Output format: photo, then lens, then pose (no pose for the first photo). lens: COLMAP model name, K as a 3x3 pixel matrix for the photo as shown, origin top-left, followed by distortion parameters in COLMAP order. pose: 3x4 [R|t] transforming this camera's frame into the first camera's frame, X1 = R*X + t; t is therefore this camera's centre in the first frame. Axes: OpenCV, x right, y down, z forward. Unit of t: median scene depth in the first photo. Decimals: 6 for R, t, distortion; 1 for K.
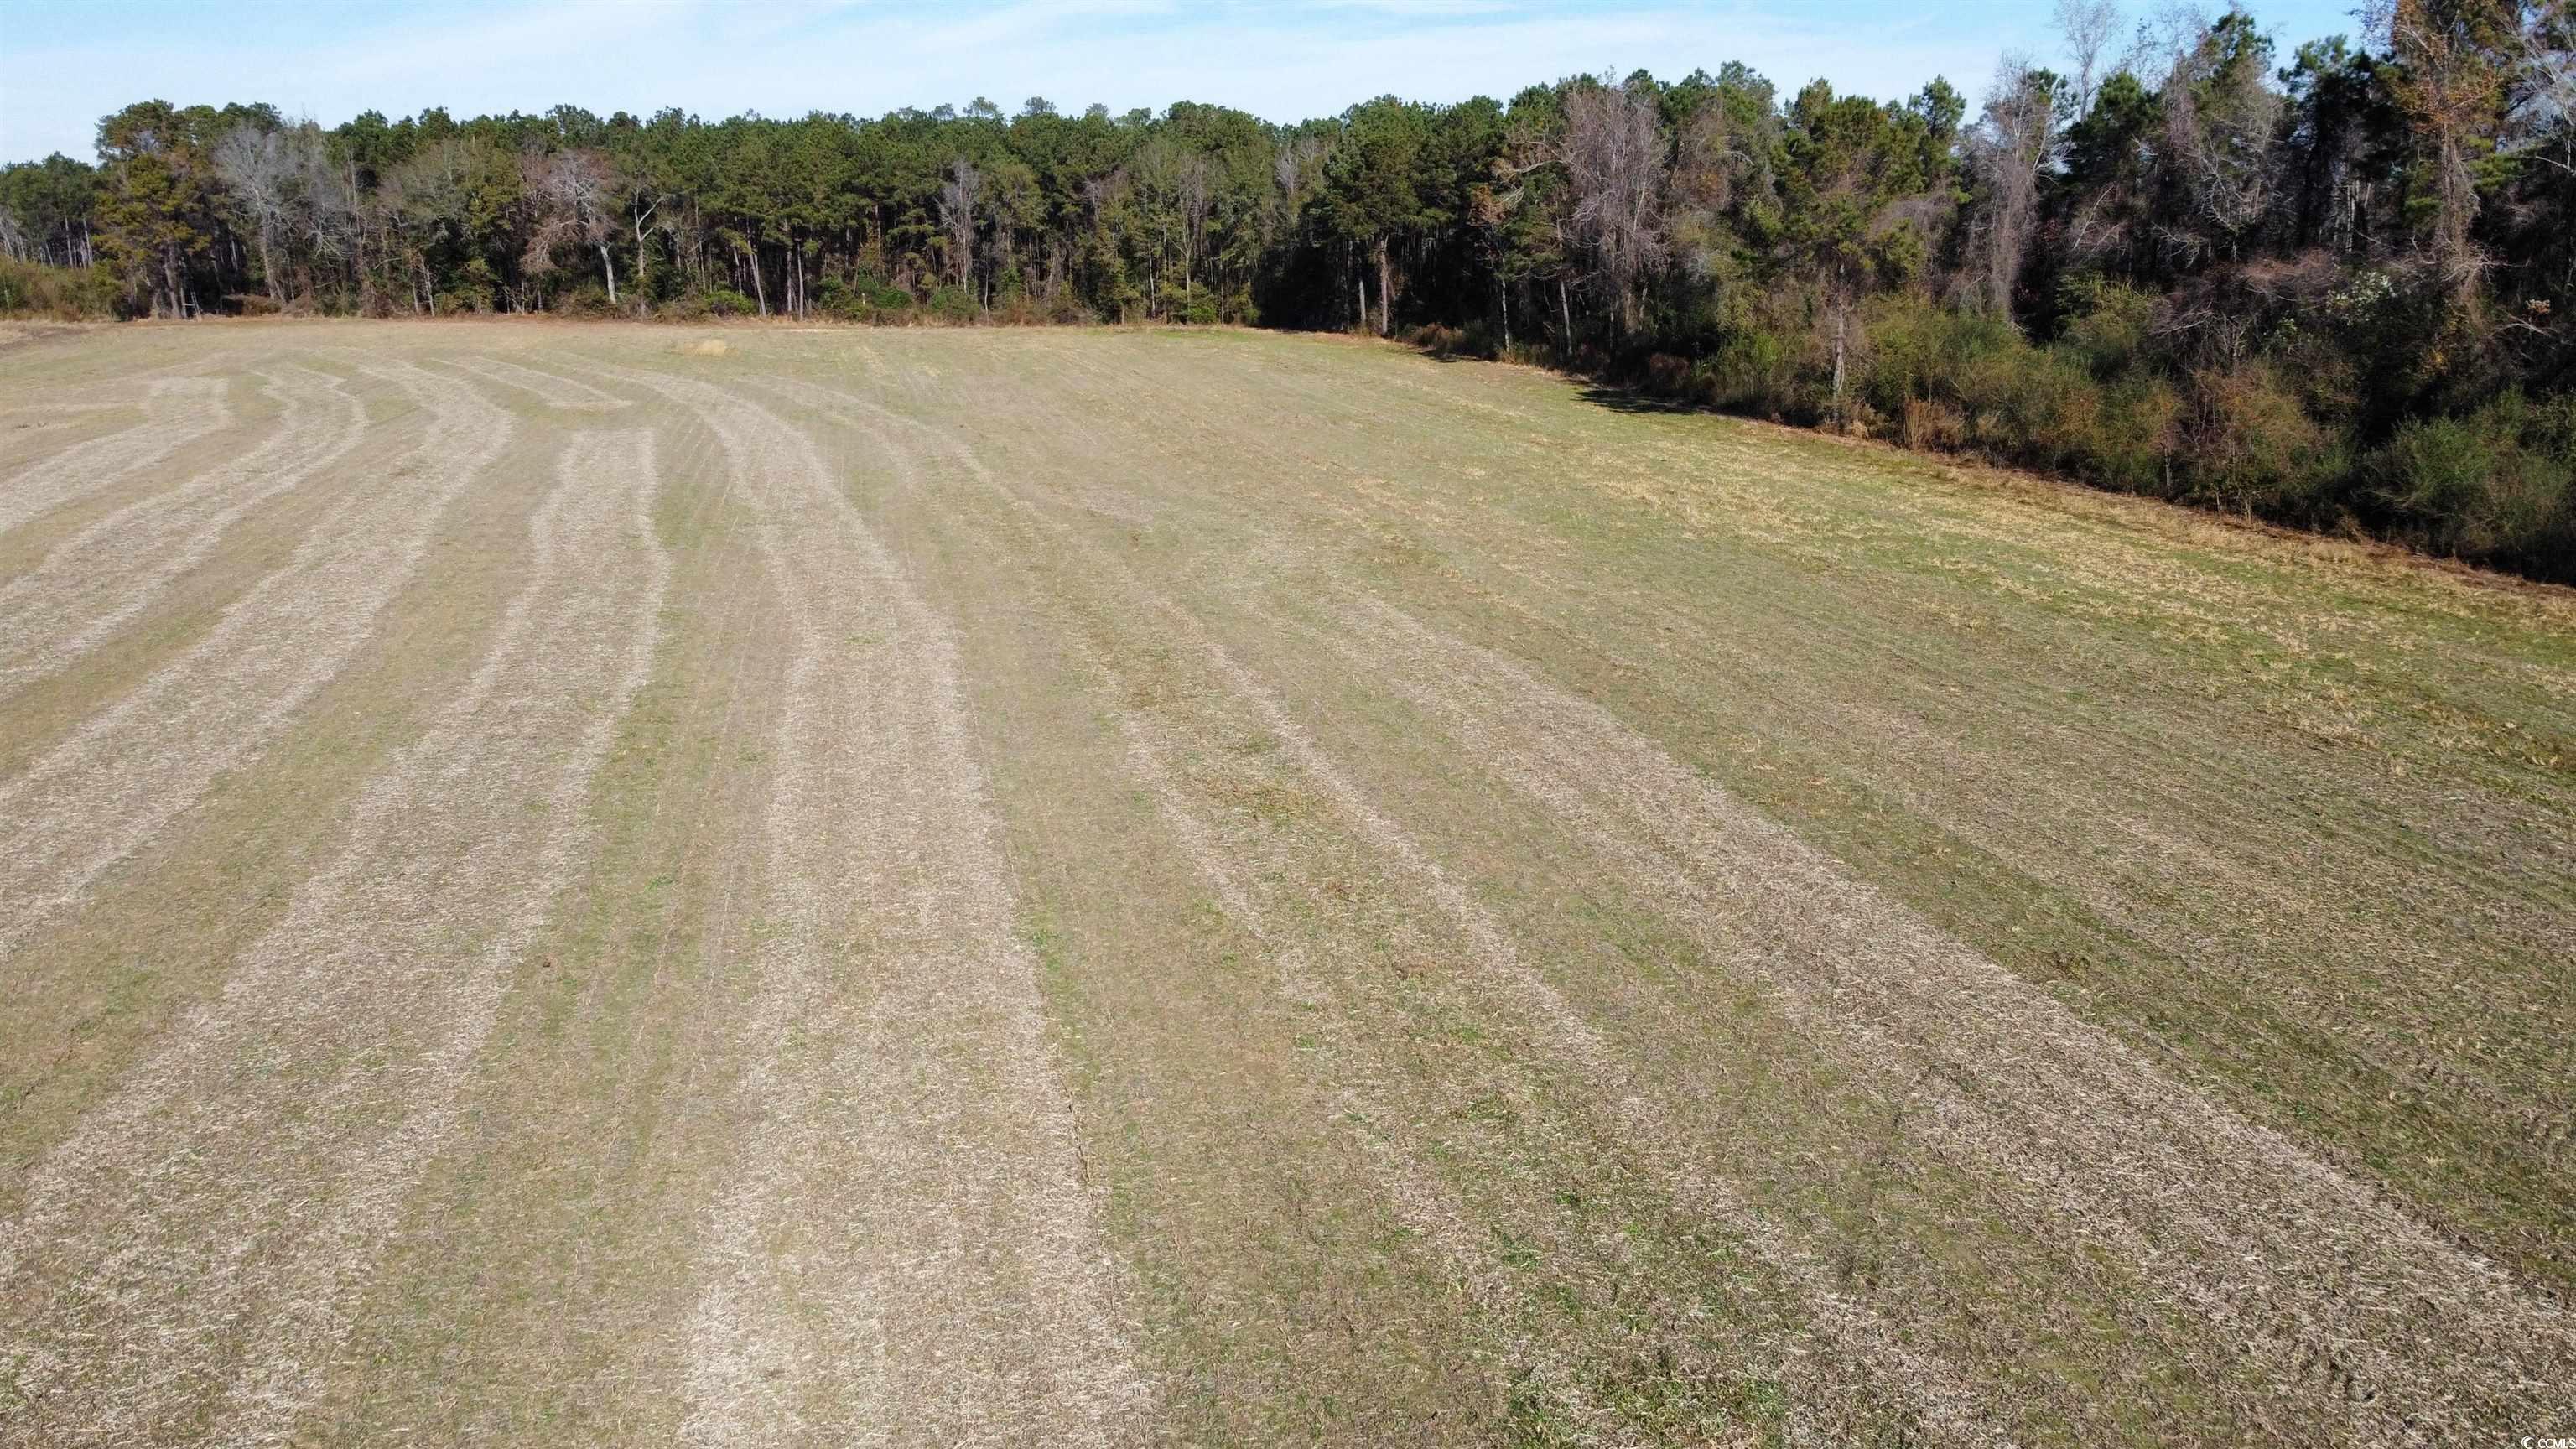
lens RADIAL K [[1949.5, 0, 1288.0], [0, 1949.5, 724.5], [0, 0, 1]] dist [0.008958, -0.007826]
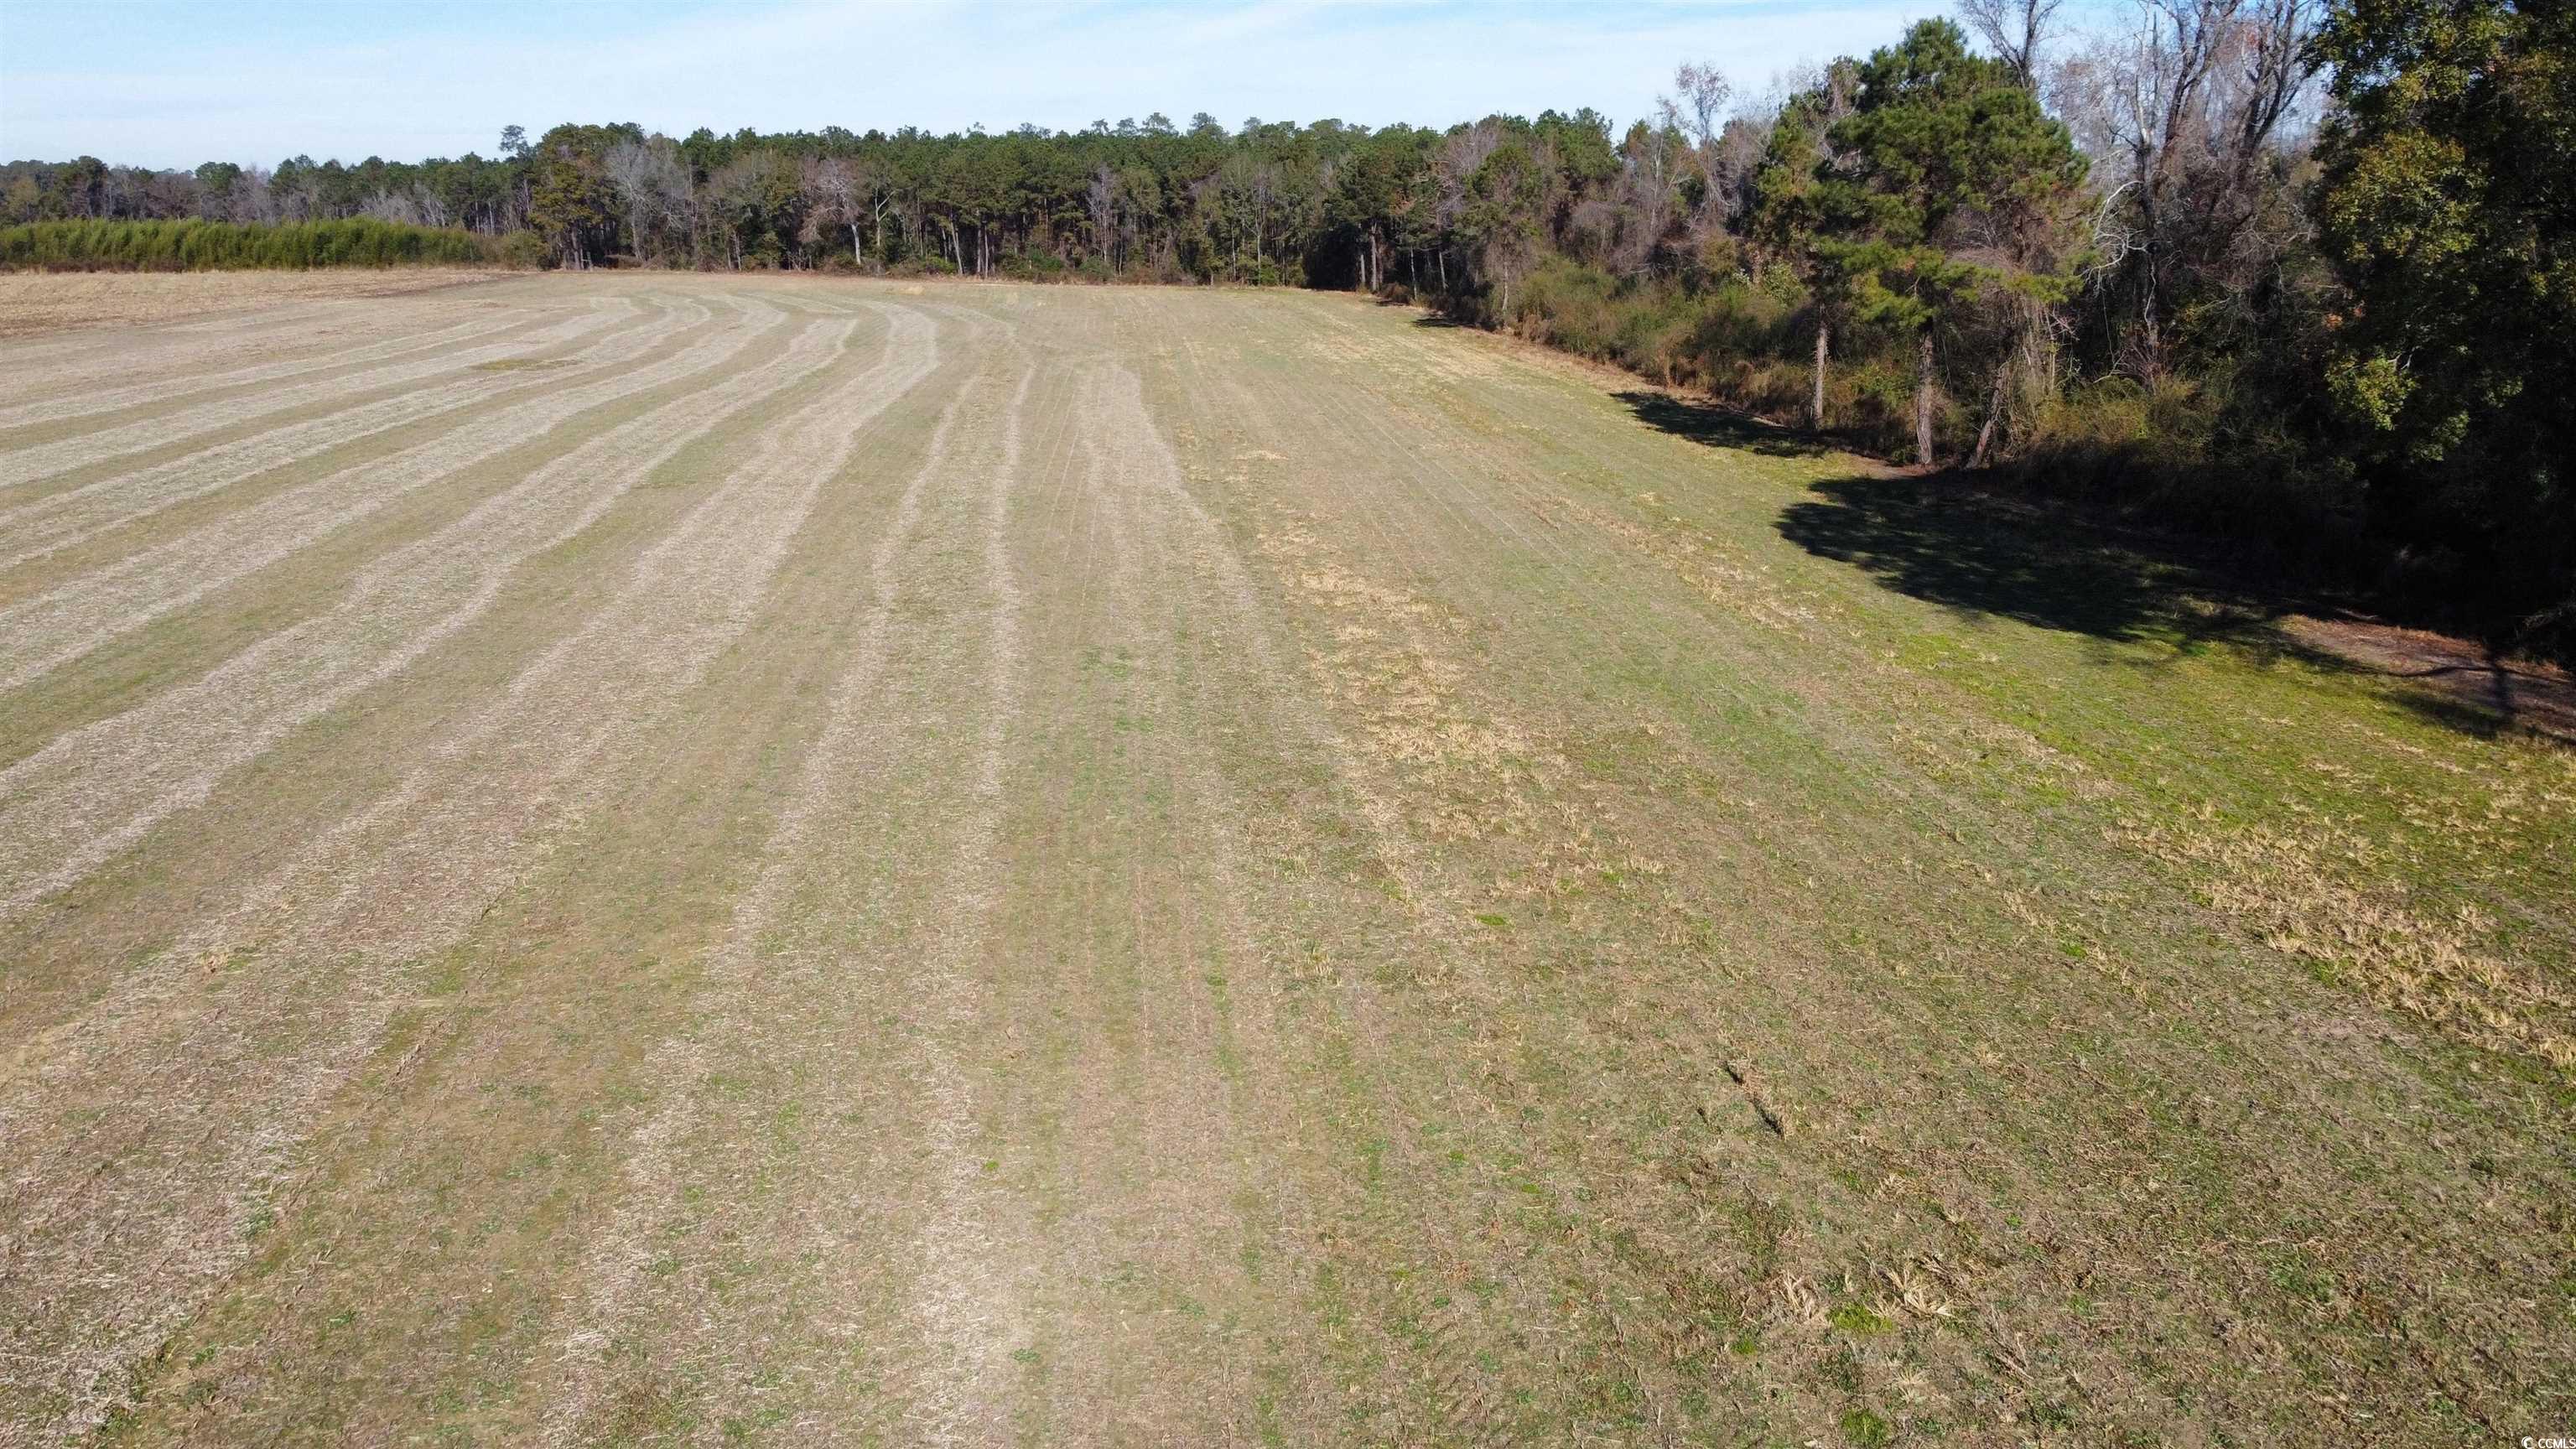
lens RADIAL K [[1949.5, 0, 1288.0], [0, 1949.5, 724.5], [0, 0, 1]] dist [0.008958, -0.007826]
pose [[0.991390, 0.043099, -0.123650, 0.161115], [-0.042676, 0.999071, 0.006073, 0.101353], [0.123797, -0.000744, 0.992307, -0.391369]]
